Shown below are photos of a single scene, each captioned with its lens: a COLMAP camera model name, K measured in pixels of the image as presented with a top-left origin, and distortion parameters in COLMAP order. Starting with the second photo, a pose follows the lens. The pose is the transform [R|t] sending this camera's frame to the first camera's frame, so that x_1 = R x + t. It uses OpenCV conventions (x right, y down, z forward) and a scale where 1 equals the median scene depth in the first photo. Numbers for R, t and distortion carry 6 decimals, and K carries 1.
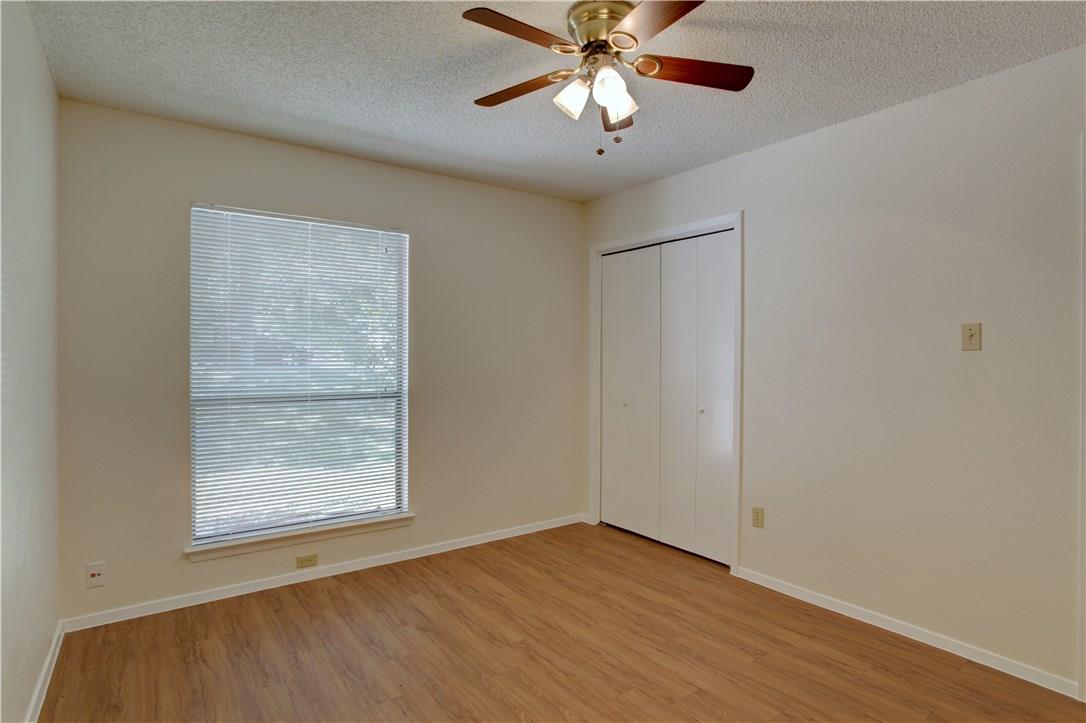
lens RADIAL K [[565.7, 0, 546.8], [0, 565.7, 357.6], [0, 0, 1]] dist [-0.071020, 0.034718]
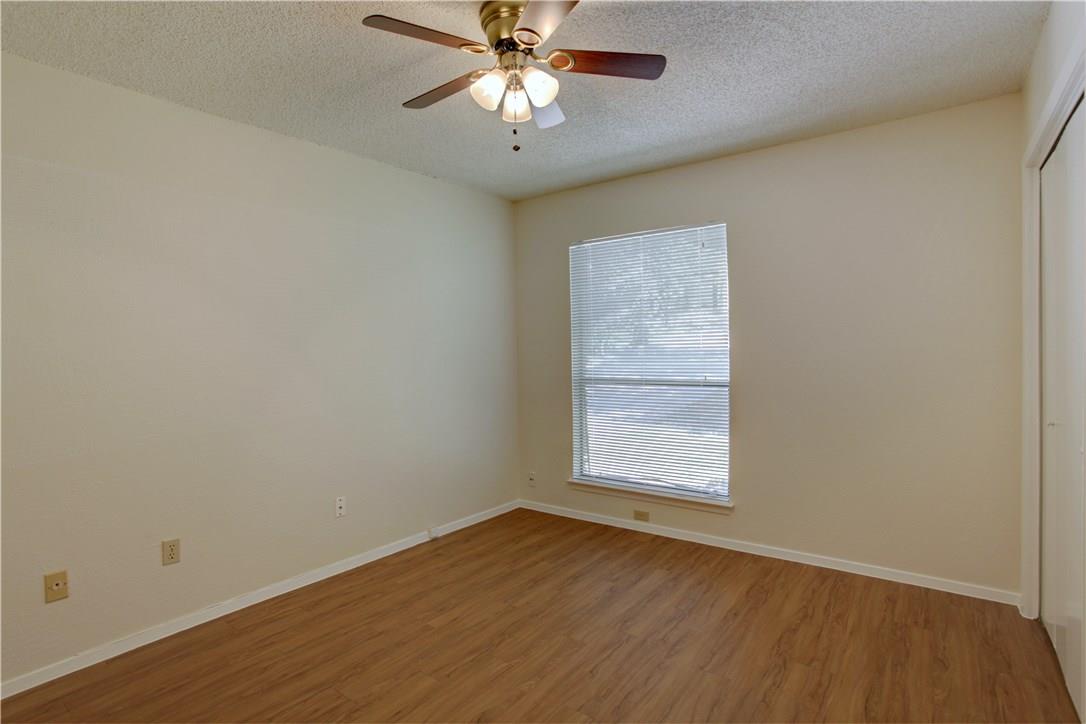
lens RADIAL K [[547.9, 0, 548.5], [0, 547.9, 356.8], [0, 0, 1]] dist [-0.066502, 0.028886]
pose [[0.282540, 0.007696, -0.959225, 0.684284], [0.014086, 0.999827, 0.012170, 0.000759], [0.959152, -0.016950, 0.282383, 0.494632]]
